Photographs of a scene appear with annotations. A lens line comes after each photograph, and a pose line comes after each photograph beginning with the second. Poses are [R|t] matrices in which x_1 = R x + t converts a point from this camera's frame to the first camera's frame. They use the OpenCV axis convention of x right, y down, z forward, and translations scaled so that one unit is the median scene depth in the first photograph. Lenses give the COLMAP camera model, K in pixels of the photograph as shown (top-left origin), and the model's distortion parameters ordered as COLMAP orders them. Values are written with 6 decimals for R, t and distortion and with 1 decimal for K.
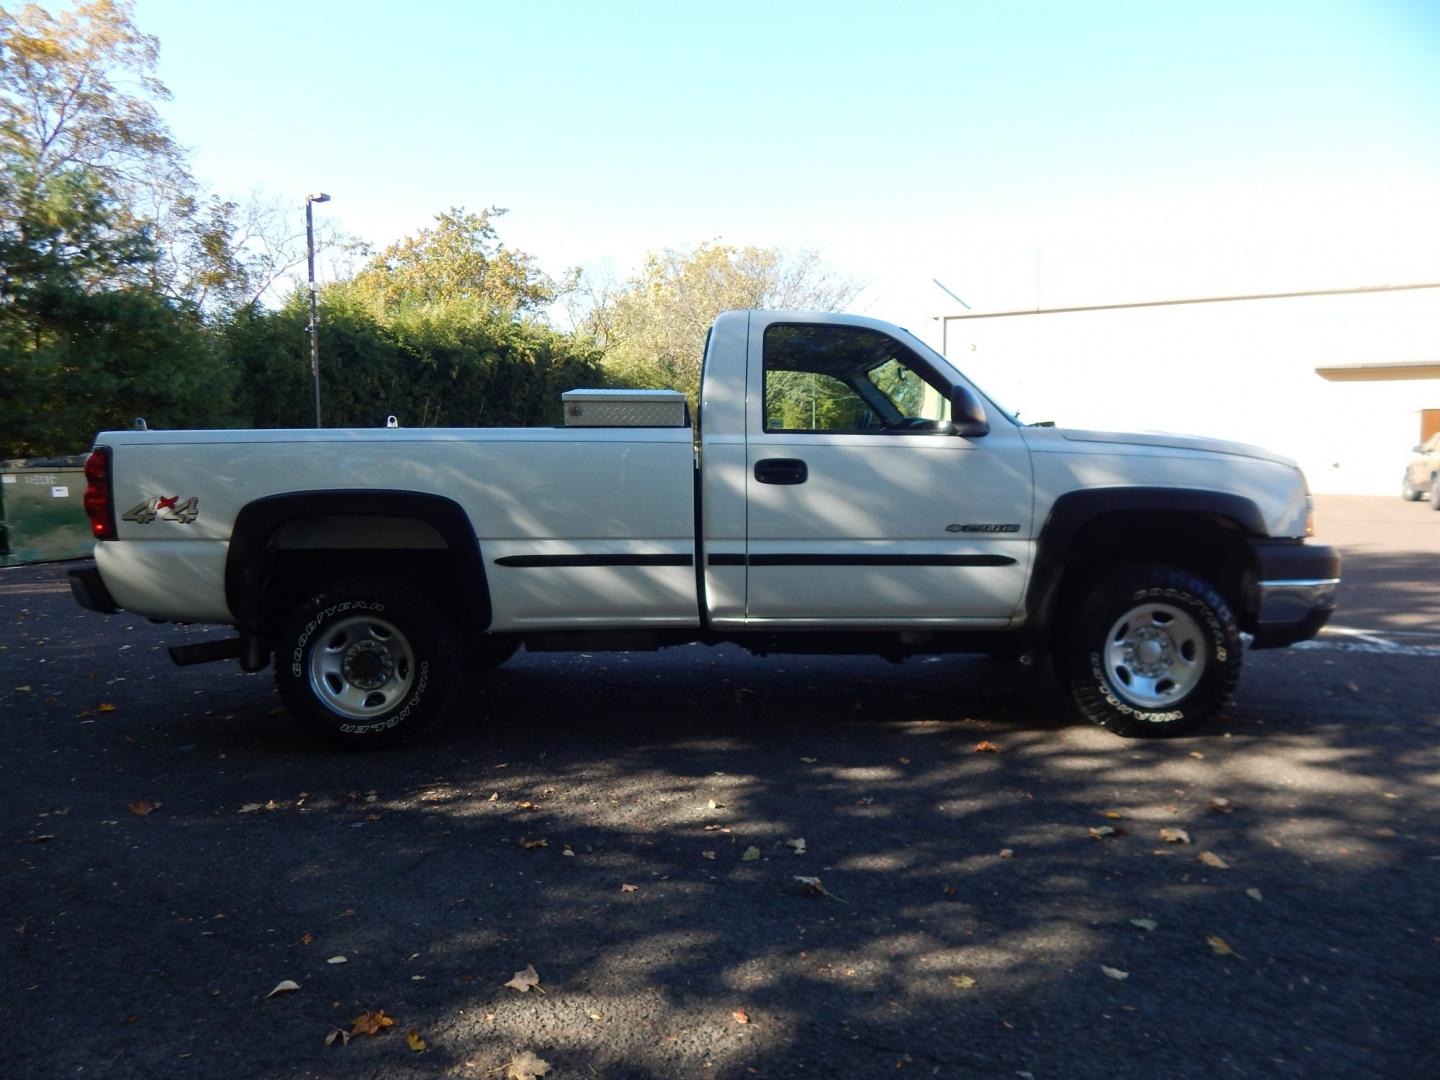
lens RADIAL K [[944.9, 0, 715.5], [0, 944.9, 539.9], [0, 0, 1]] dist [-0.006683, -0.004626]
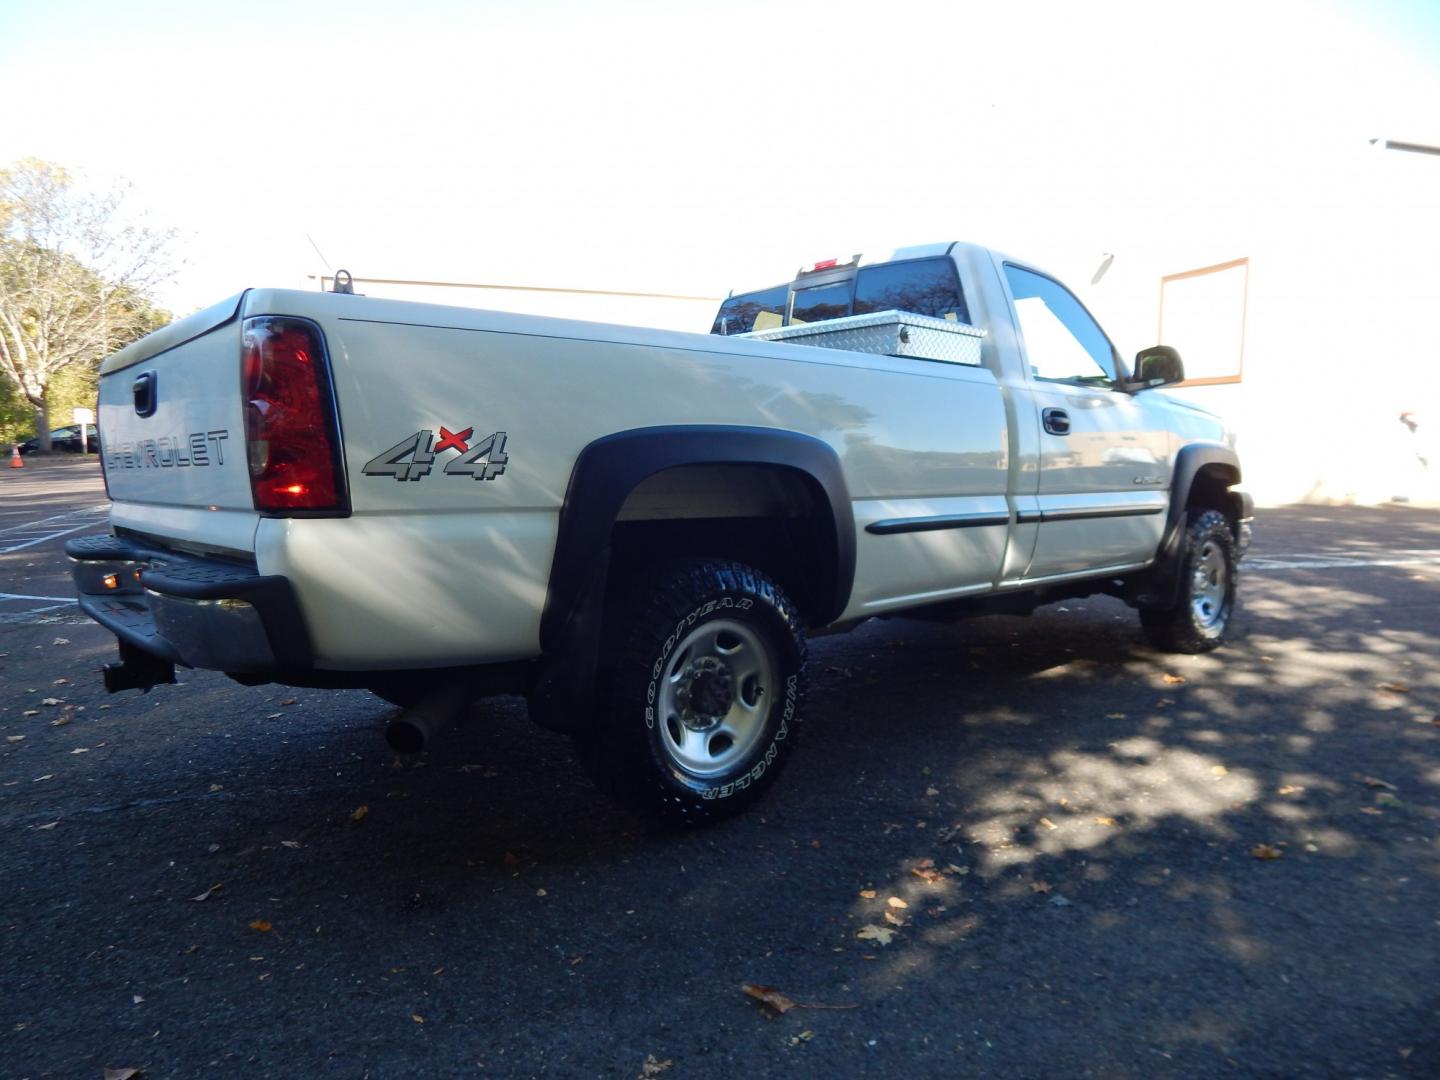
lens RADIAL K [[944.9, 0, 715.5], [0, 944.9, 539.9], [0, 0, 1]] dist [-0.006683, -0.004626]
pose [[0.764910, -0.049476, 0.642234, -0.102722], [0.033364, 0.998751, 0.037204, 0.000077], [-0.643272, -0.007030, 0.765605, 0.064467]]
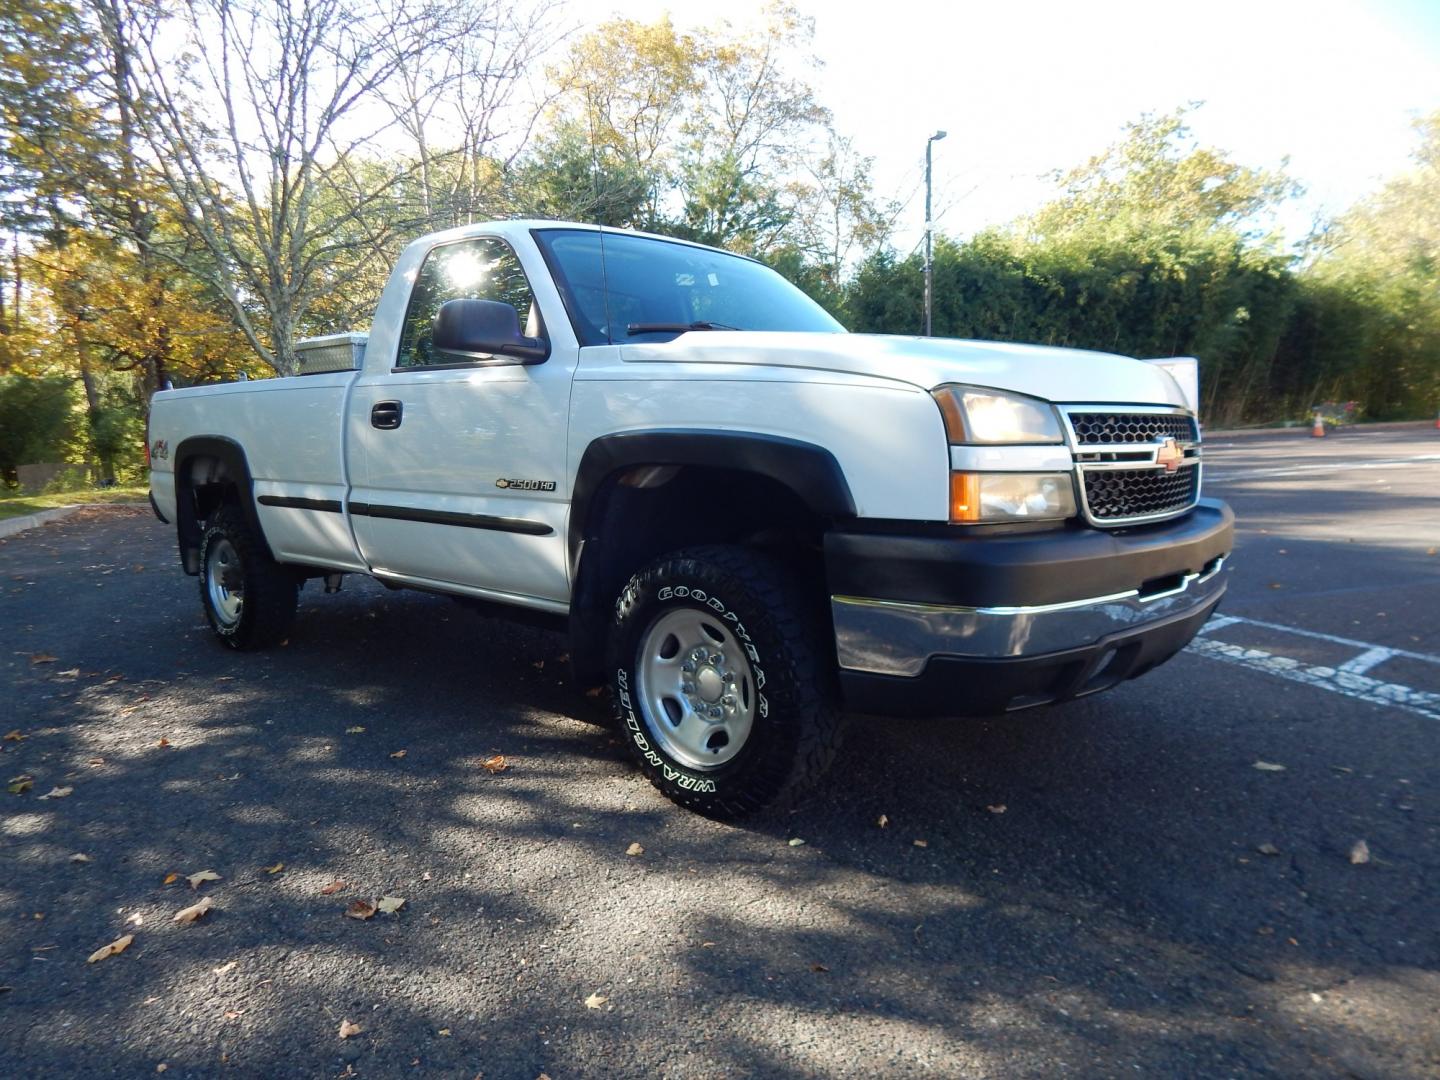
lens RADIAL K [[953.2, 0, 720.0], [0, 953.2, 540.0], [0, 0, 1]] dist [-0.001653, 0.000922]
pose [[0.744617, 0.076729, -0.663068, 0.116888], [-0.032119, 0.996339, 0.079225, -0.004366], [0.666719, -0.037695, 0.744355, 0.067217]]
